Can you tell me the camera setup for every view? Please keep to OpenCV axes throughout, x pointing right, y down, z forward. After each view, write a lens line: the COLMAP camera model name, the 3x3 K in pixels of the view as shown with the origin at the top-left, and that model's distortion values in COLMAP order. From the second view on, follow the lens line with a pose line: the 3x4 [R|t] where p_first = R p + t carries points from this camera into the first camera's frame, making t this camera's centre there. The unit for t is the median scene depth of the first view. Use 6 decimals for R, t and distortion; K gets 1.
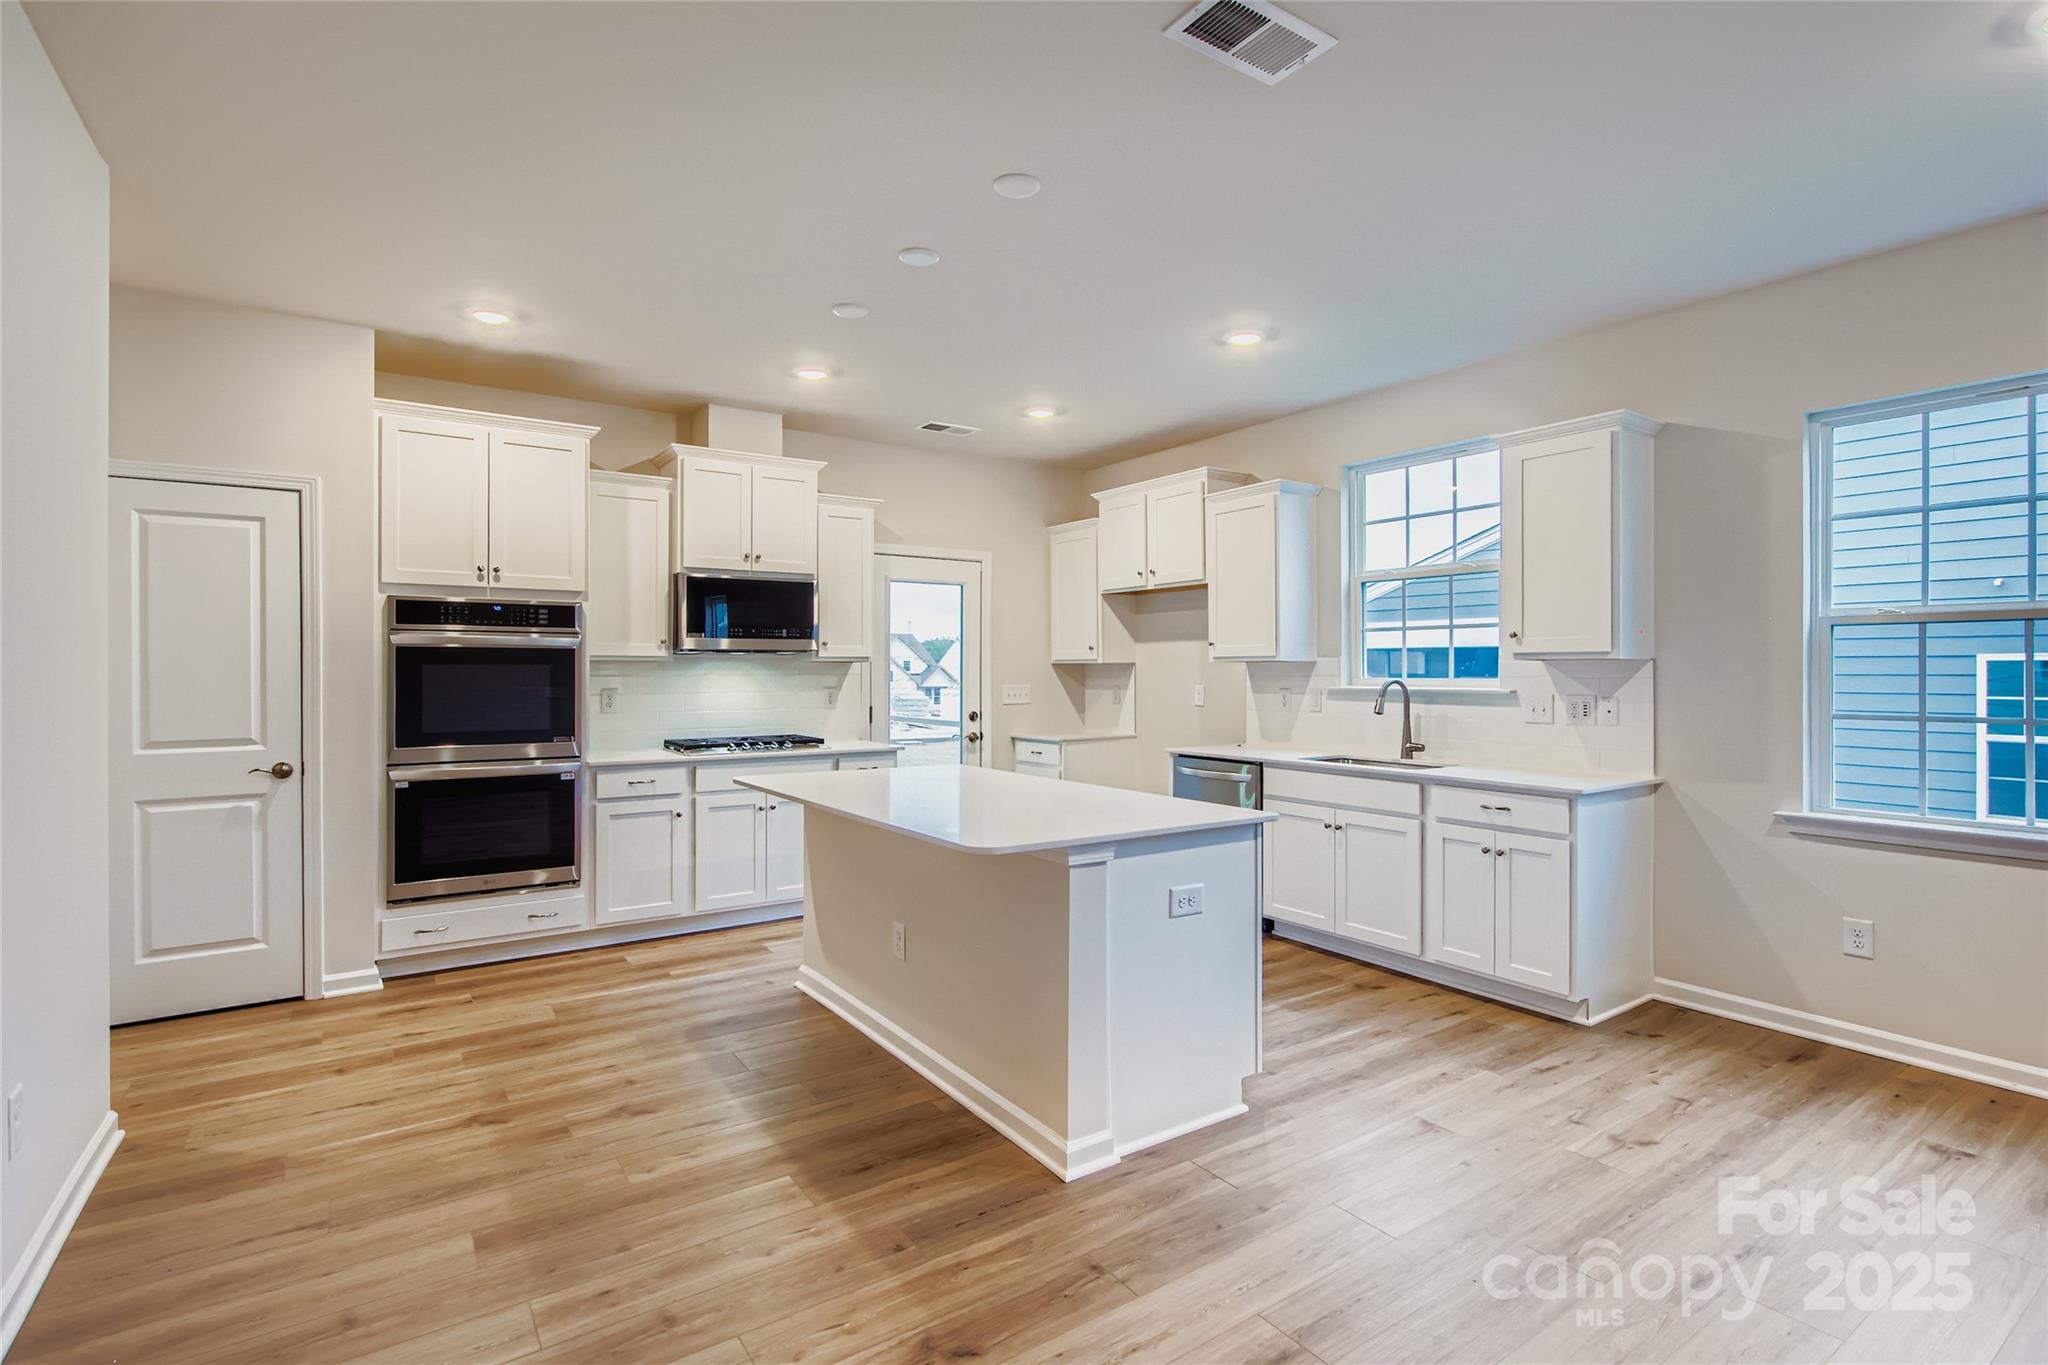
lens RADIAL K [[986.3, 0, 1055.2], [0, 986.3, 668.3], [0, 0, 1]] dist [-0.002212, 0.000834]
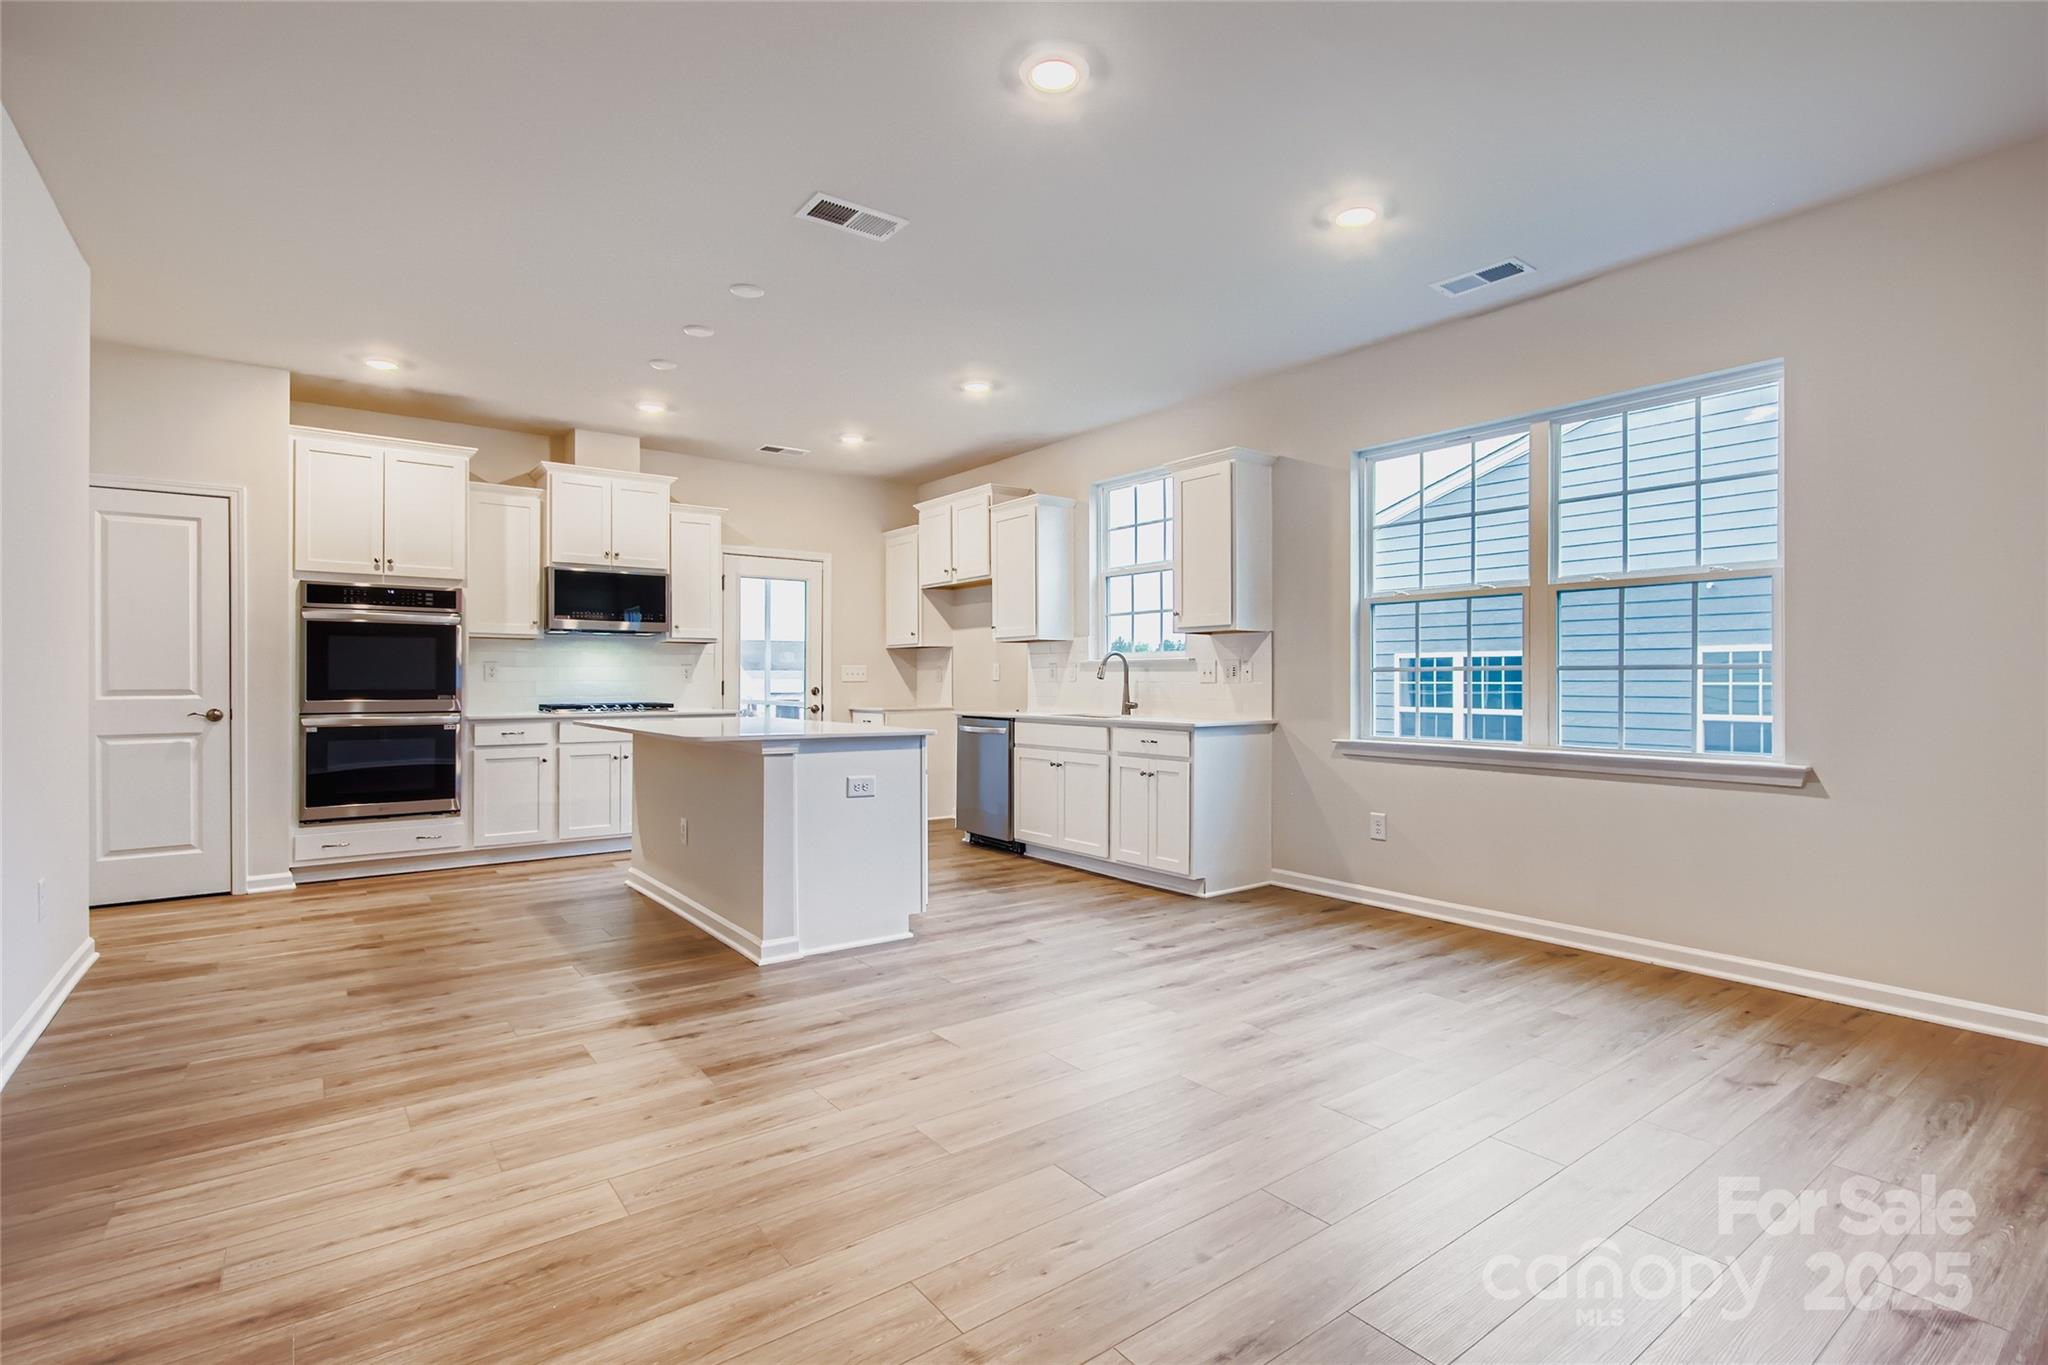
lens RADIAL K [[972.6, 0, 1041.2], [0, 972.6, 674.5], [0, 0, 1]] dist [-0.000138, 0.000071]
pose [[0.999094, 0.001022, 0.042552, 0.210334], [-0.000966, 0.999999, -0.001324, 0.045112], [-0.042553, 0.001281, 0.999093, -0.275718]]
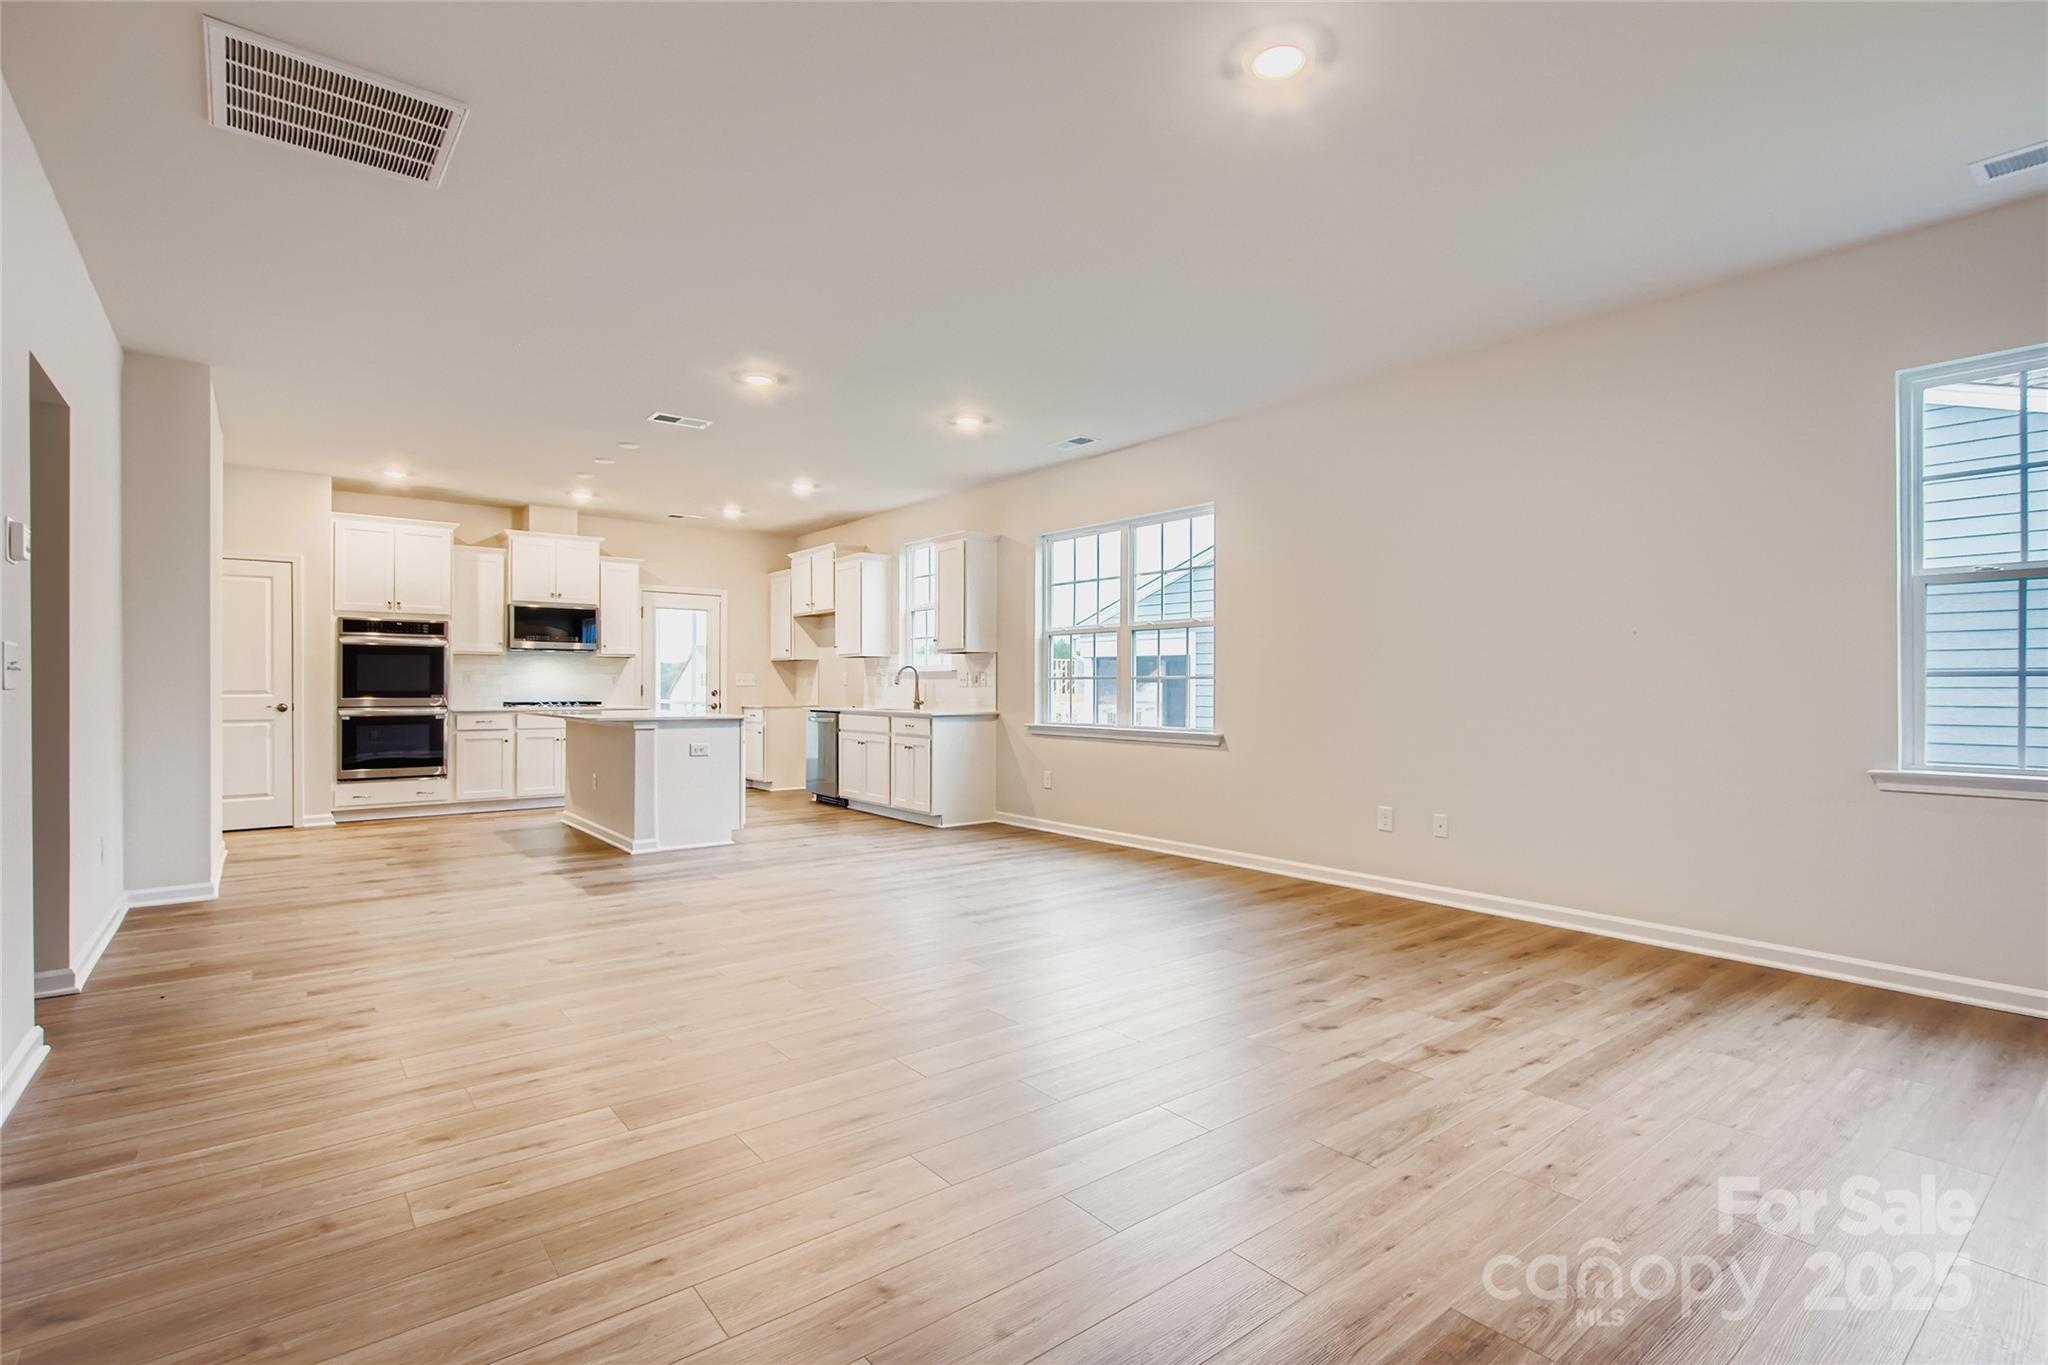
lens RADIAL K [[935.1, 0, 1024.0], [0, 935.1, 682.5], [0, 0, 1]] dist [0.000732, -0.000312]
pose [[0.997957, 0.002102, 0.063857, 0.482738], [-0.002191, 0.999997, 0.001326, 0.043084], [-0.063854, -0.001464, 0.997958, -0.810723]]
